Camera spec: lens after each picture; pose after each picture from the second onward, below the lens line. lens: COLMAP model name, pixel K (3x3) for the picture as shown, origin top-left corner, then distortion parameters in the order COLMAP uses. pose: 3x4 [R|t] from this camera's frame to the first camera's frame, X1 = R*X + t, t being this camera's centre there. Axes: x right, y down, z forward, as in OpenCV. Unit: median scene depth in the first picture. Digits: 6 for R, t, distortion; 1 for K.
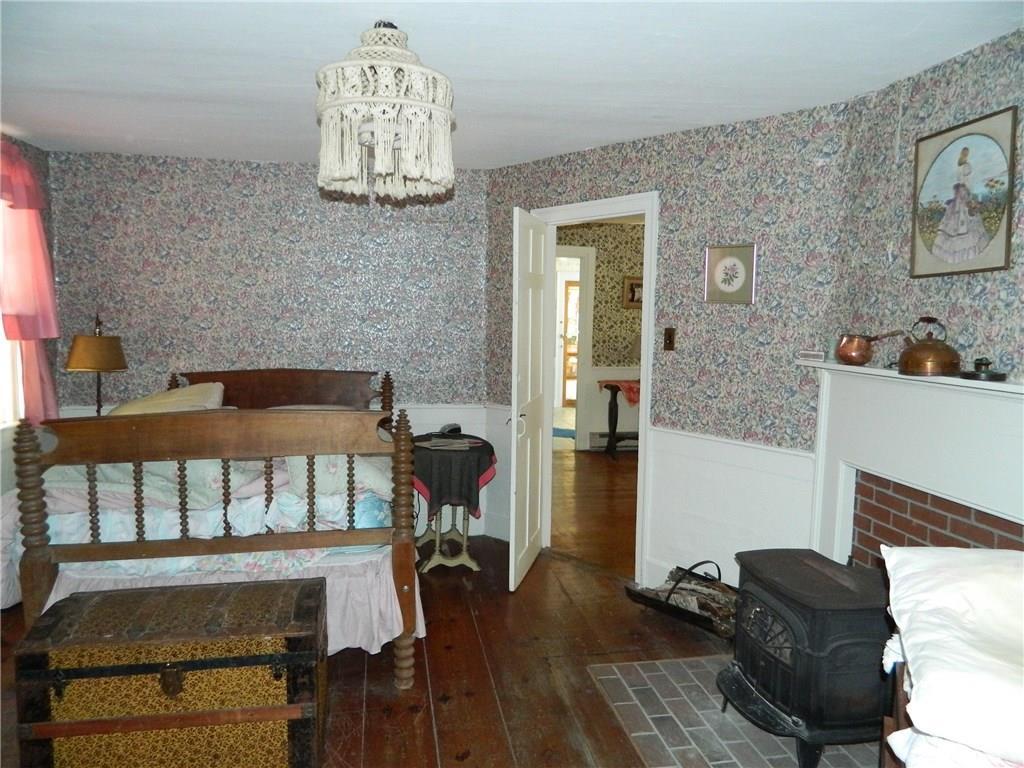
lens RADIAL K [[740.5, 0, 511.6], [0, 740.5, 384.1], [0, 0, 1]] dist [0.002056, -0.000054]
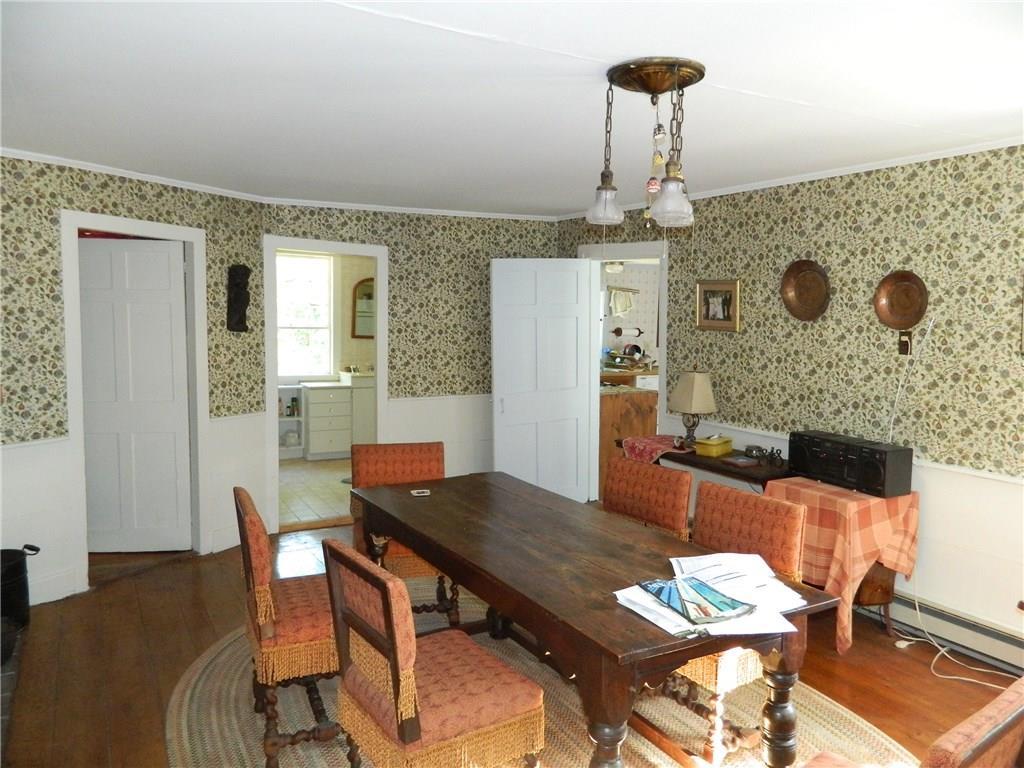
lens RADIAL K [[740.5, 0, 511.2], [0, 740.5, 383.9], [0, 0, 1]] dist [0.002056, -0.000054]
pose [[0.356010, 0.090189, -0.930120, 0.710354], [-0.058774, 0.995522, 0.074035, -0.093704], [0.932632, 0.028310, 0.359716, 0.617053]]
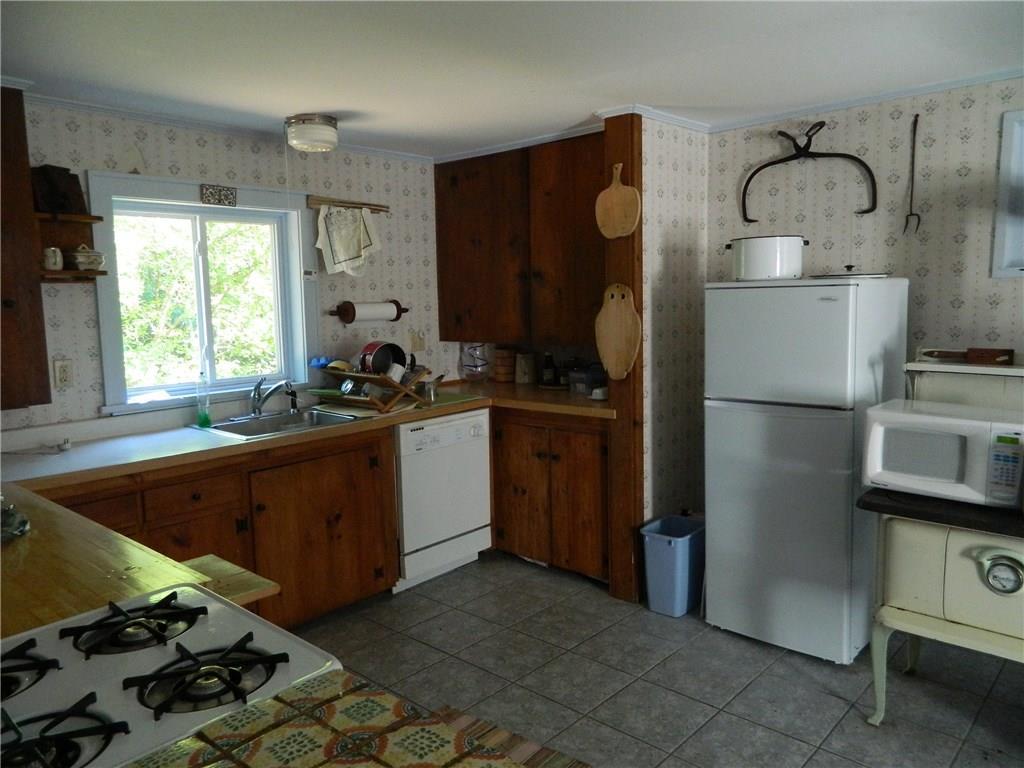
lens RADIAL K [[740.5, 0, 512.7], [0, 740.5, 384.3], [0, 0, 1]] dist [0.002056, -0.000054]
pose [[0.625673, 0.076198, -0.776355, 0.328168], [0.000878, 0.995149, 0.098380, -0.097359], [0.780085, -0.062236, 0.622570, 0.848454]]
